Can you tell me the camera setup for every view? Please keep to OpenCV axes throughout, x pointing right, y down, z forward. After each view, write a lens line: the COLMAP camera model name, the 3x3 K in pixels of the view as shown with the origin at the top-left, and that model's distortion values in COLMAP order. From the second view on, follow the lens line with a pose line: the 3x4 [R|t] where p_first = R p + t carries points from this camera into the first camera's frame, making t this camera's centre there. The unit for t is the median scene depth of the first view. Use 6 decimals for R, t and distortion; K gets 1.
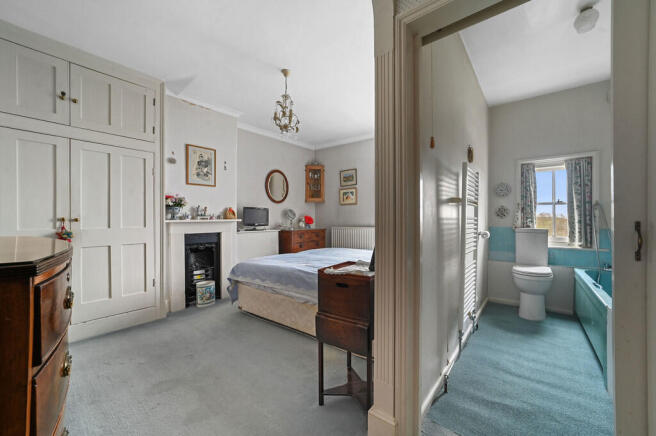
lens RADIAL K [[256.2, 0, 327.6], [0, 256.2, 217.9], [0, 0, 1]] dist [-0.011599, 0.000708]
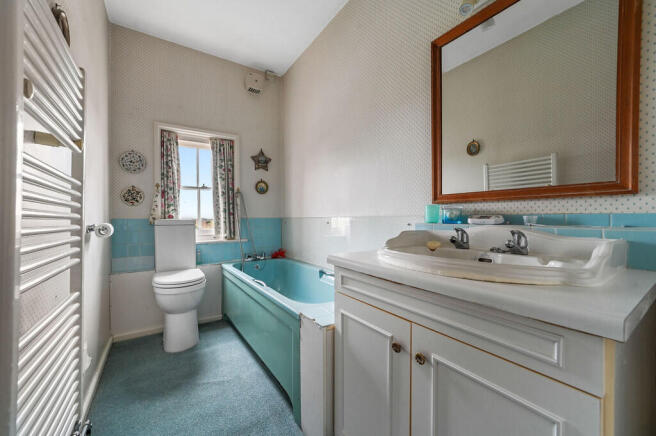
lens RADIAL K [[256.2, 0, 327.6], [0, 256.2, 219.4], [0, 0, 1]] dist [-0.011599, 0.000708]
pose [[0.290693, -0.009533, 0.956769, 0.238516], [0.006768, 0.999946, 0.007907, 0.040866], [-0.956793, 0.004177, 0.290742, 0.387973]]
